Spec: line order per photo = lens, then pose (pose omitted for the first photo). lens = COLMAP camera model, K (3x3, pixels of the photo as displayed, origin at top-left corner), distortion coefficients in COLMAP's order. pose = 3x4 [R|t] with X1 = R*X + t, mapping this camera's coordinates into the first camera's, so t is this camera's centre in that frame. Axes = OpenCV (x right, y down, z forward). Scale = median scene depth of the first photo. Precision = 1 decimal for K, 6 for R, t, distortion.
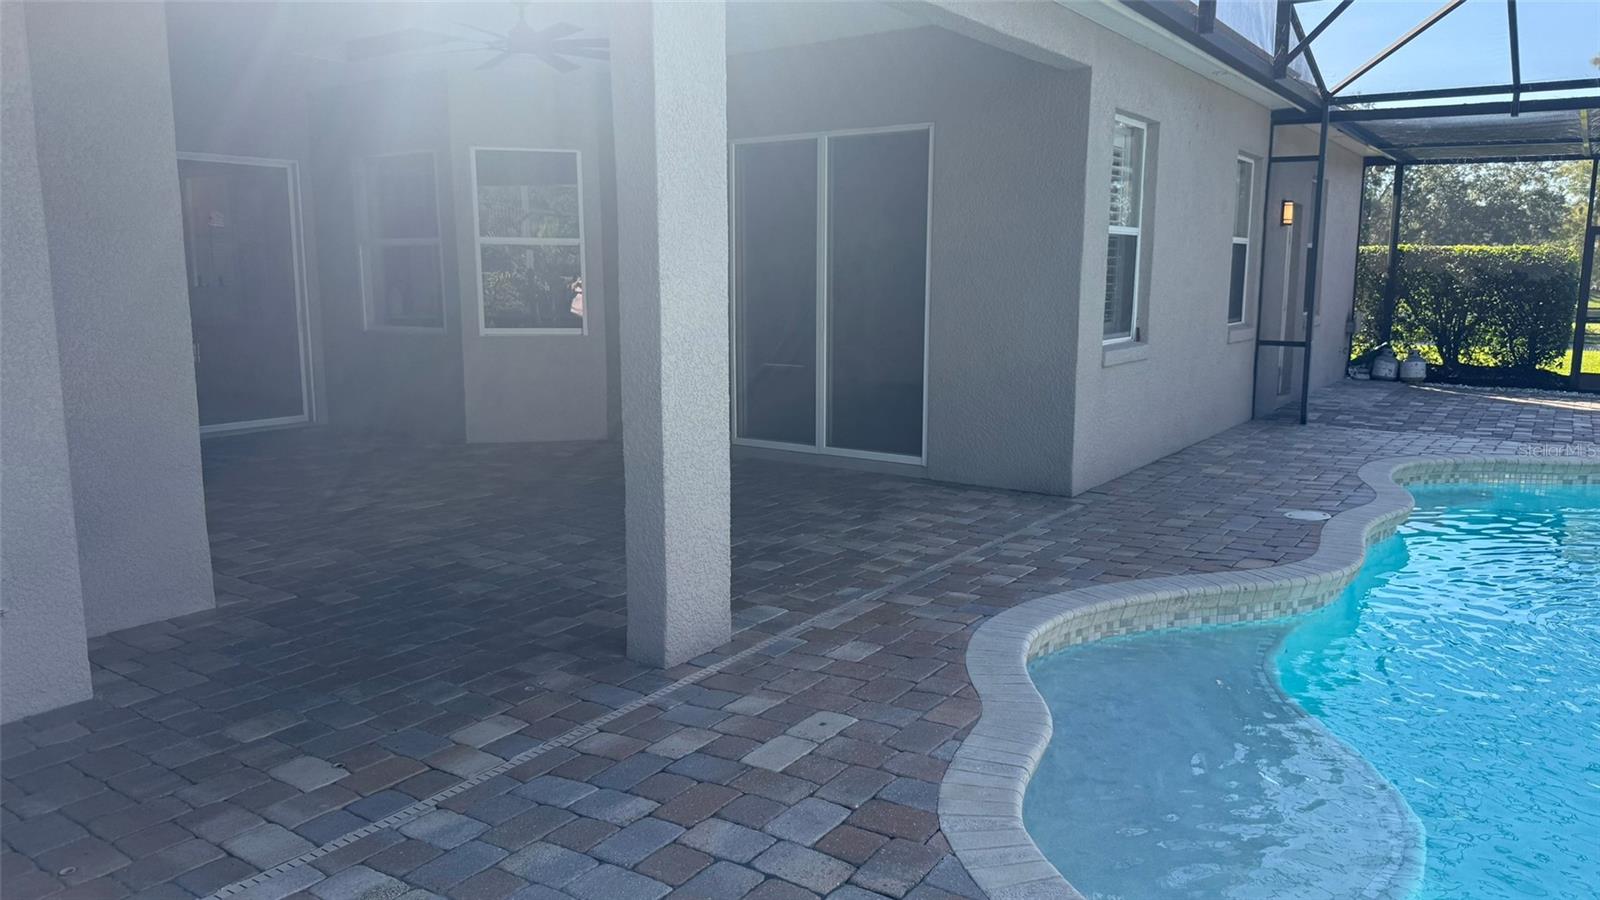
lens RADIAL K [[1123.6, 0, 802.0], [0, 1123.6, 442.5], [0, 0, 1]] dist [0.014232, -0.009150]
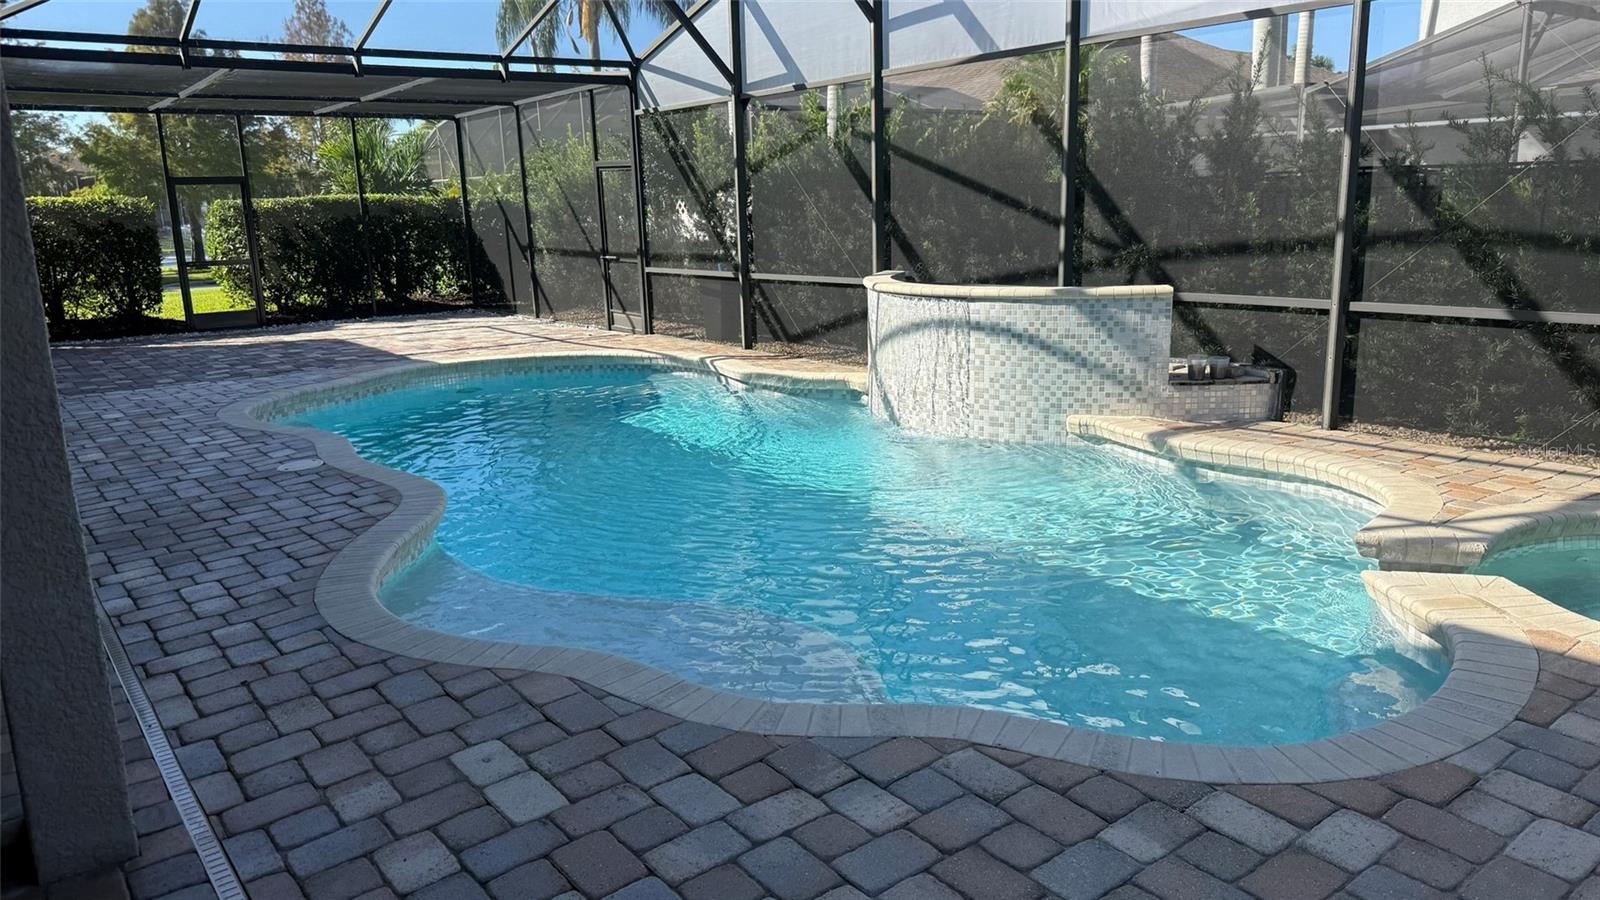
lens RADIAL K [[1120.4, 0, 801.4], [0, 1120.4, 450.2], [0, 0, 1]] dist [0.024531, -0.040515]
pose [[0.305479, -0.225335, 0.925152, -0.563682], [0.180286, 0.967709, 0.176171, -0.073348], [-0.934976, 0.112975, 0.336240, 0.404568]]
